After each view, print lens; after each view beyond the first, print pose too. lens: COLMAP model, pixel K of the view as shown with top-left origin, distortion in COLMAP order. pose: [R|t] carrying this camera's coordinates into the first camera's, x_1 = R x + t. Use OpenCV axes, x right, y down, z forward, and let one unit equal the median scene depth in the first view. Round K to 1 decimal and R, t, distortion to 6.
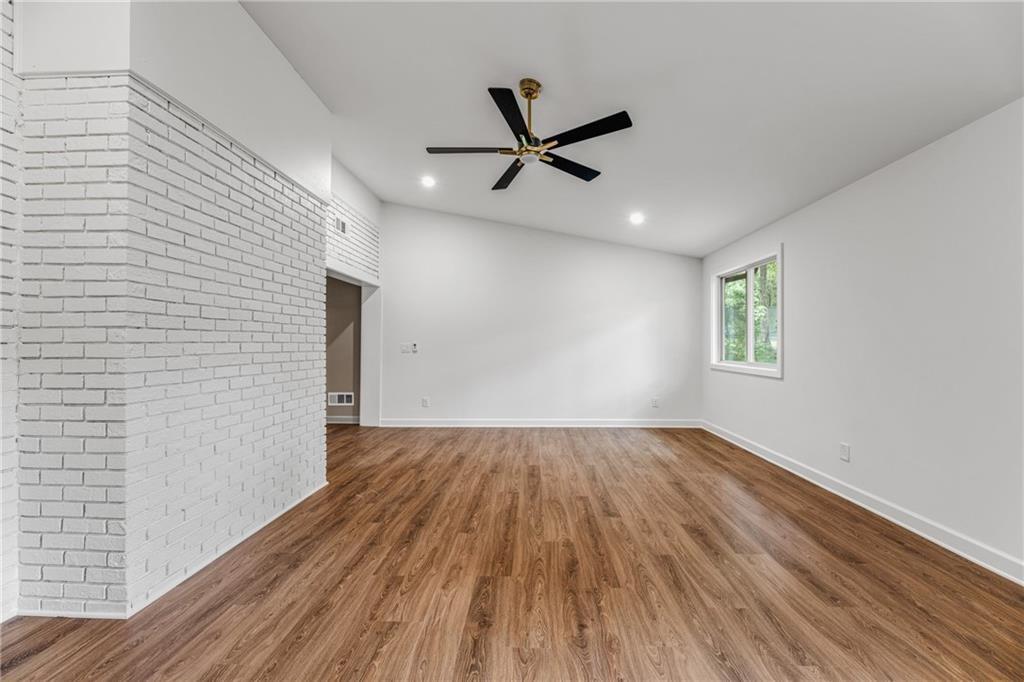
lens RADIAL K [[409.3, 0, 514.0], [0, 409.3, 343.2], [0, 0, 1]] dist [0.000123, 0.000083]
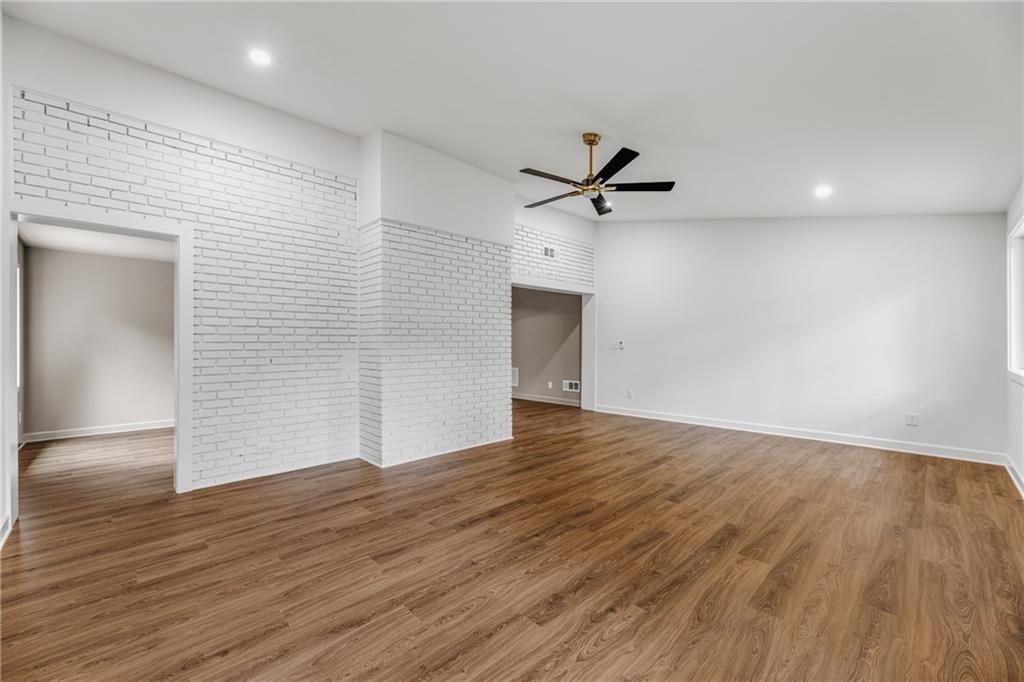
lens RADIAL K [[409.3, 0, 514.0], [0, 409.3, 343.2], [0, 0, 1]] dist [0.000123, 0.000083]
pose [[0.730068, -0.000777, -0.683375, 0.697682], [0.004781, 0.999981, 0.003970, -0.000947], [0.683358, -0.006165, 0.730057, -0.074788]]
